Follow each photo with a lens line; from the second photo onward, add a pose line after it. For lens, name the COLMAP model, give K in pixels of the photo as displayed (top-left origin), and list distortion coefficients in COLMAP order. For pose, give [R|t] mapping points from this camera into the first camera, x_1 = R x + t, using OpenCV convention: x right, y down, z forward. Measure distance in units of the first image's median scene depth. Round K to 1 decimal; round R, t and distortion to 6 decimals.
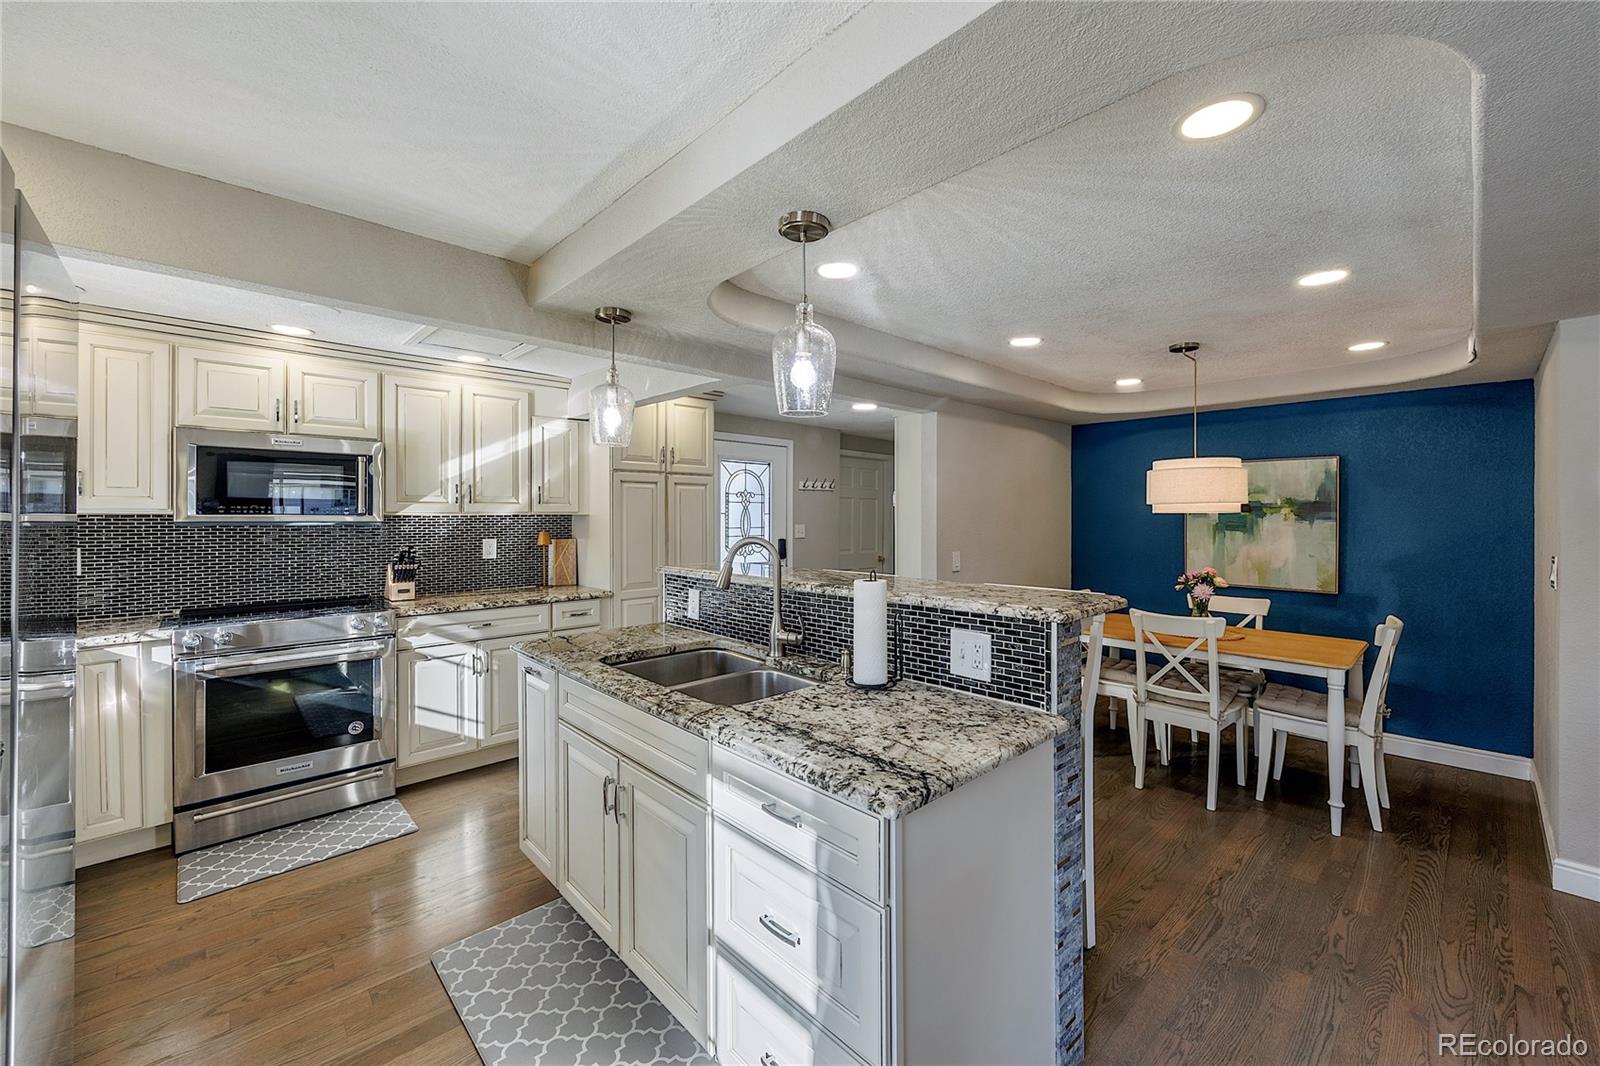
lens RADIAL K [[631.7, 0, 825.1], [0, 631.7, 518.6], [0, 0, 1]] dist [-0.003513, 0.000569]
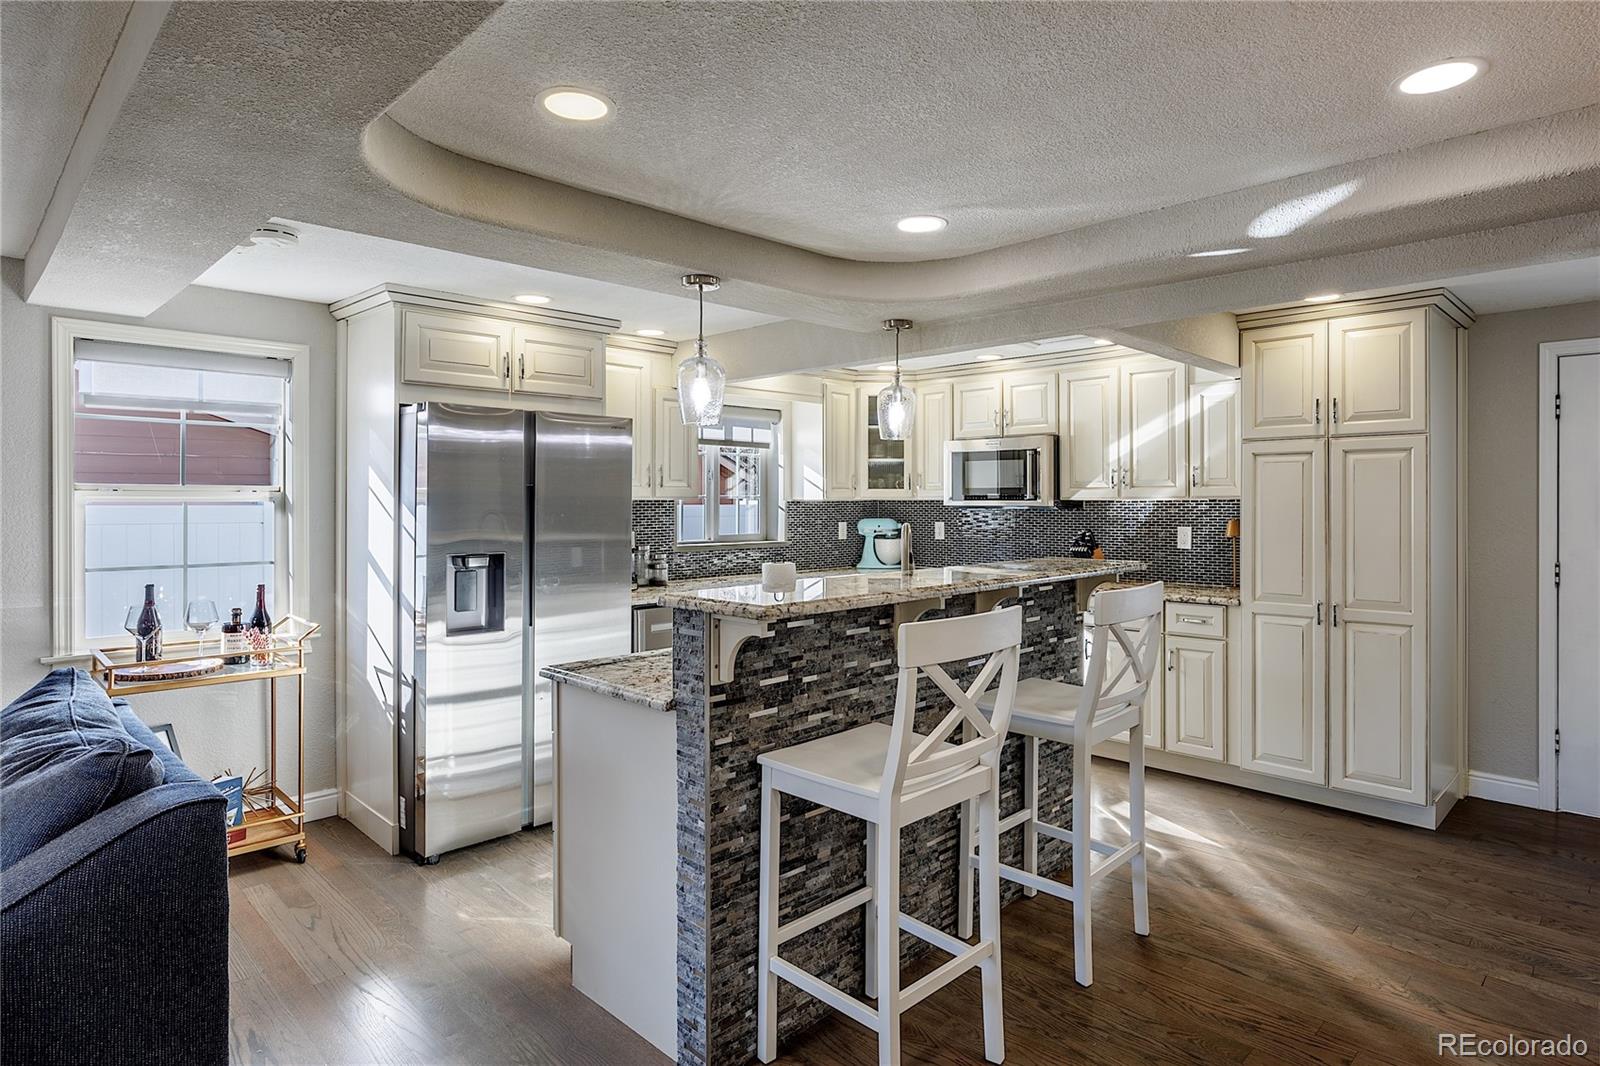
lens RADIAL K [[863.1, 0, 833.3], [0, 863.1, 513.1], [0, 0, 1]] dist [-0.006407, -0.001751]
pose [[0.031293, 0.013537, -0.999419, 0.852032], [-0.002903, 0.999905, 0.013453, -0.002744], [0.999506, 0.002481, 0.031330, 0.588443]]
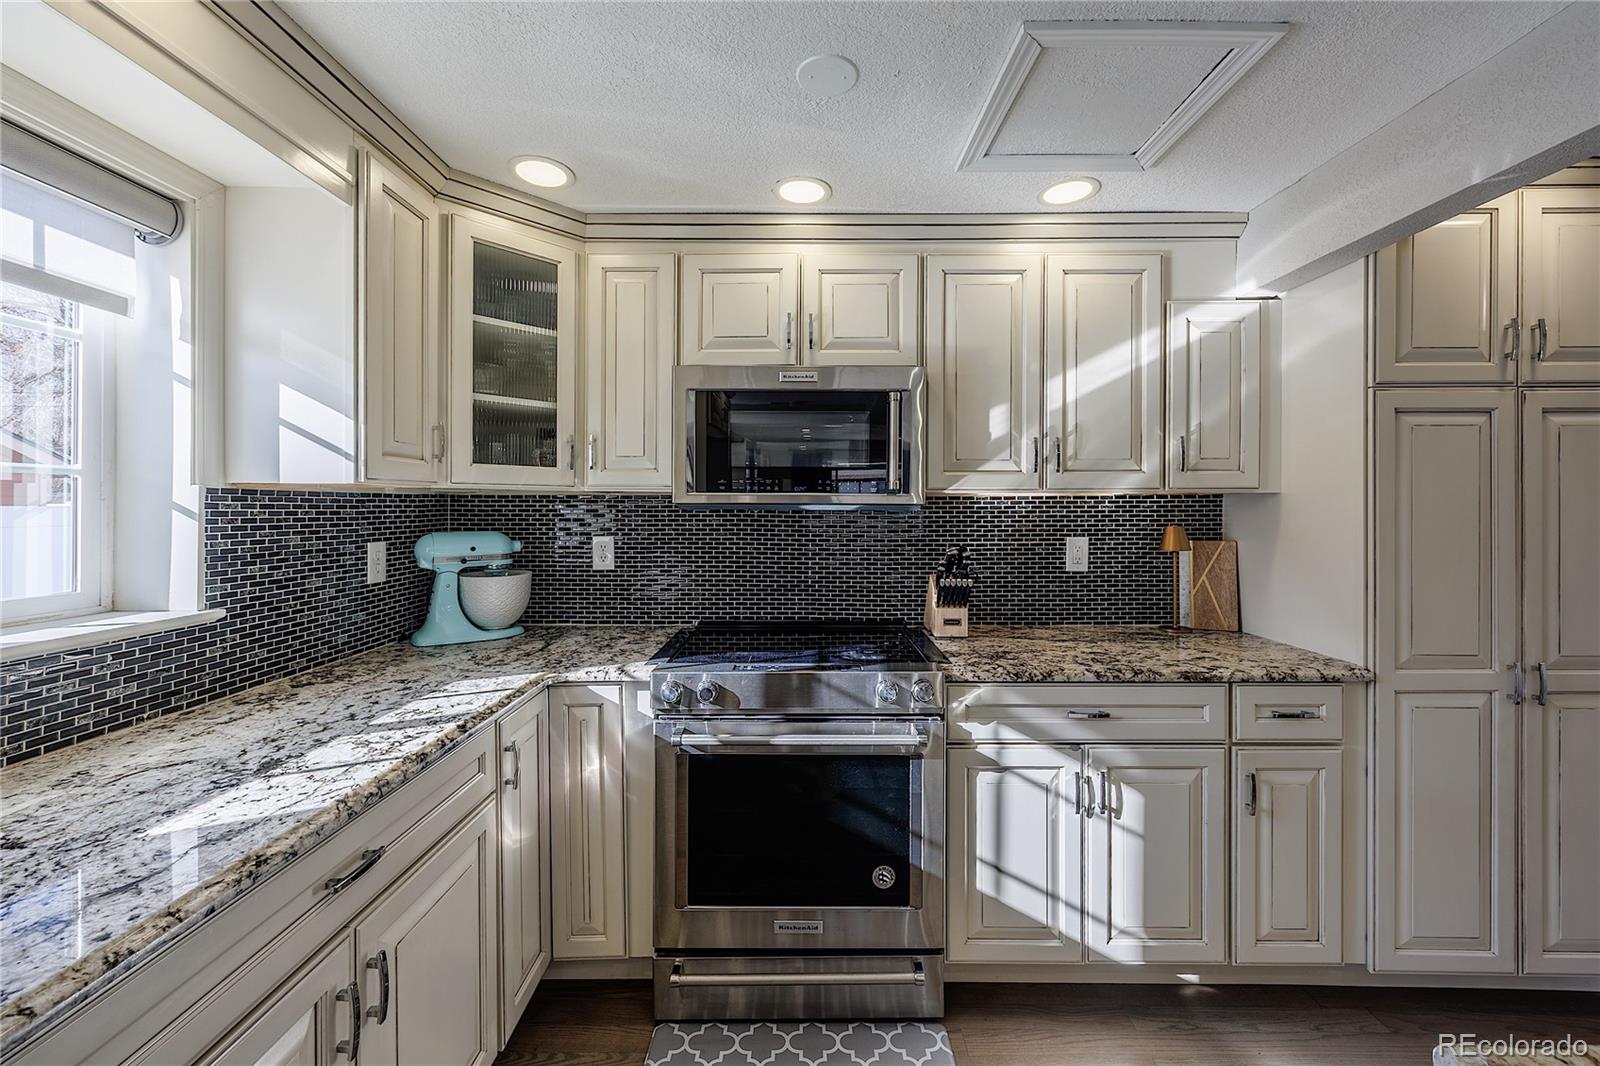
lens RADIAL K [[631.7, 0, 805.4], [0, 631.7, 512.7], [0, 0, 1]] dist [-0.003513, 0.000569]
pose [[0.709553, 0.006475, -0.704623, -0.383028], [-0.003749, 0.999978, 0.005414, 0.010238], [0.704642, -0.001200, 0.709562, 0.529350]]
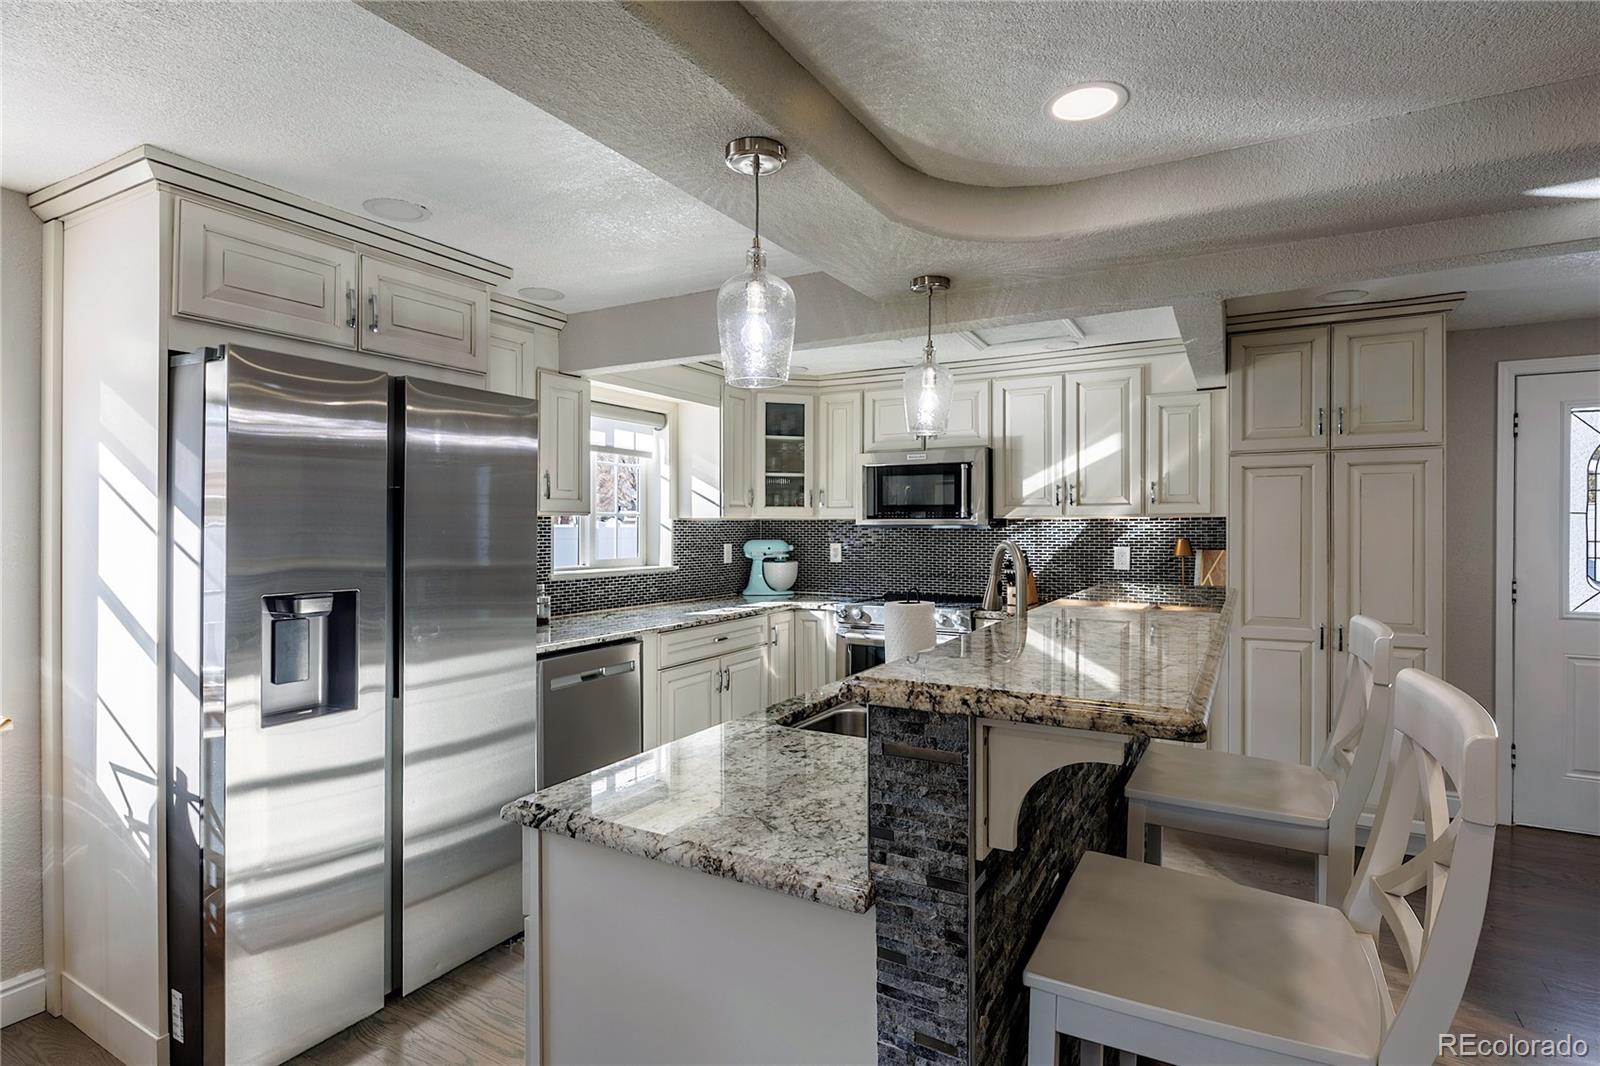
lens RADIAL K [[790.6, 0, 814.1], [0, 790.6, 538.1], [0, 0, 1]] dist [-0.007448, 0.000784]
pose [[0.288222, 0.013488, -0.957469, 0.472106], [-0.004380, 0.999909, 0.012767, 0.011265], [0.957554, 0.000514, 0.288255, 0.376062]]
